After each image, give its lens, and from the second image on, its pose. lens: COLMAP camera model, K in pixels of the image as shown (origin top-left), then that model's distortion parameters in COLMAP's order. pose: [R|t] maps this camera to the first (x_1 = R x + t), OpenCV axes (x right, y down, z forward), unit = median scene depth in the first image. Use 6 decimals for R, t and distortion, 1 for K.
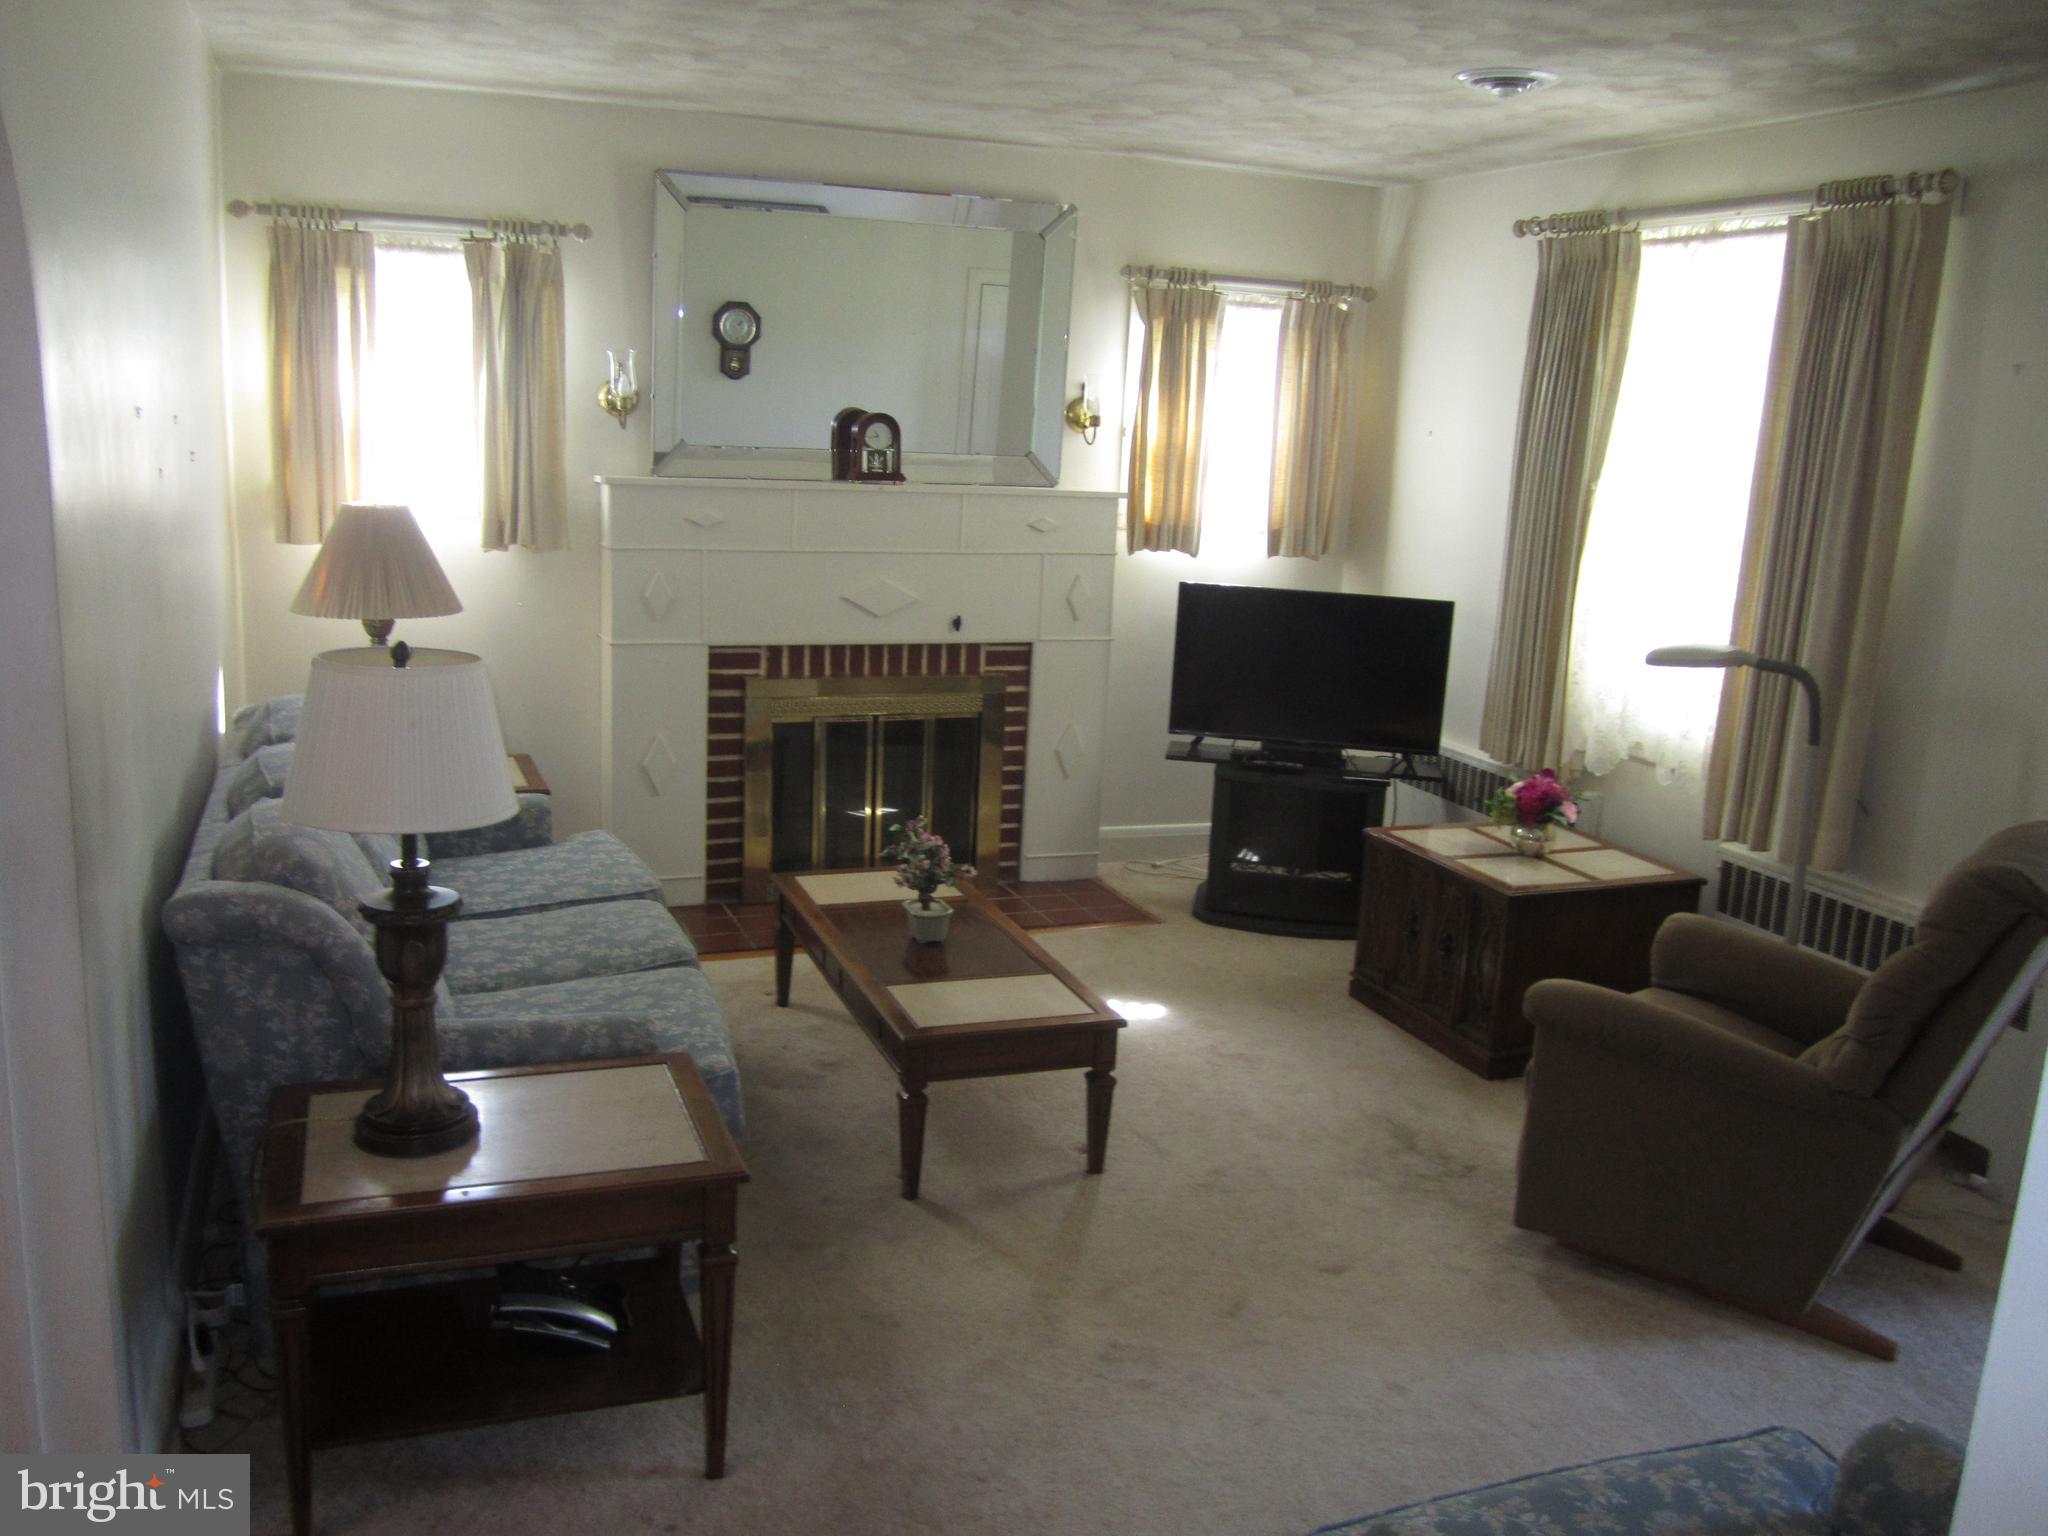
lens RADIAL K [[1680.6, 0, 1024.0], [0, 1680.6, 768.0], [0, 0, 1]] dist [-0.074928, 0.066644]
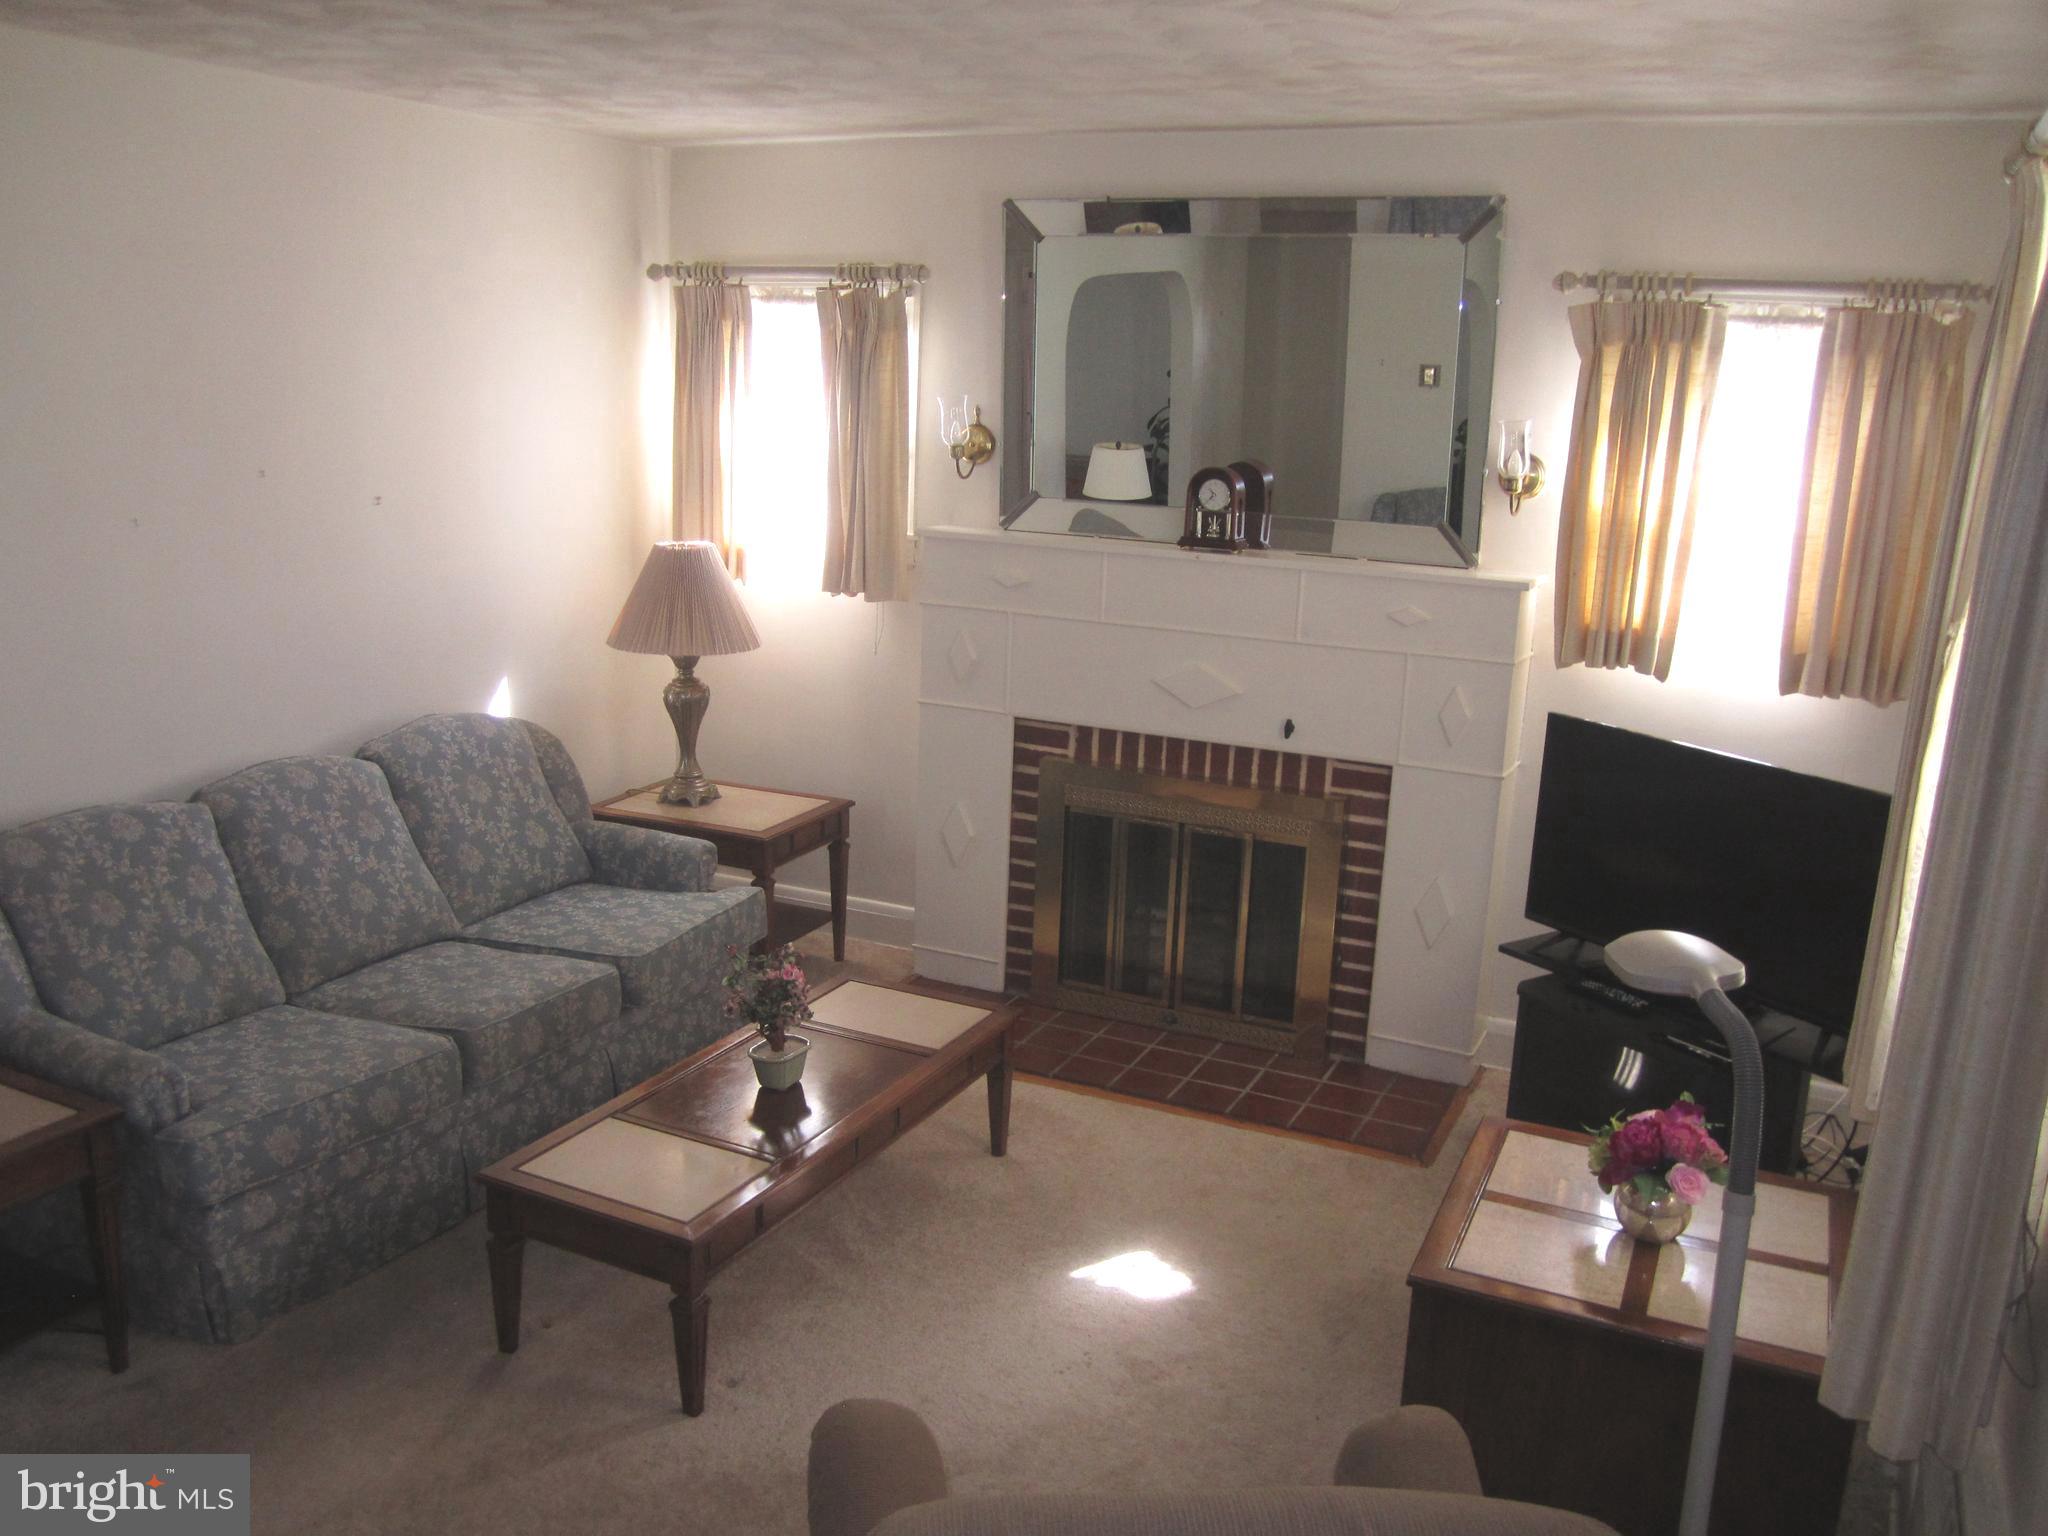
lens RADIAL K [[1680.6, 0, 1024.0], [0, 1680.6, 768.0], [0, 0, 1]] dist [-0.074928, 0.066644]
pose [[0.688430, 0.149981, -0.709626, 0.454100], [-0.156771, 0.986028, 0.056310, -0.094302], [0.708157, 0.072483, 0.702324, 0.348405]]
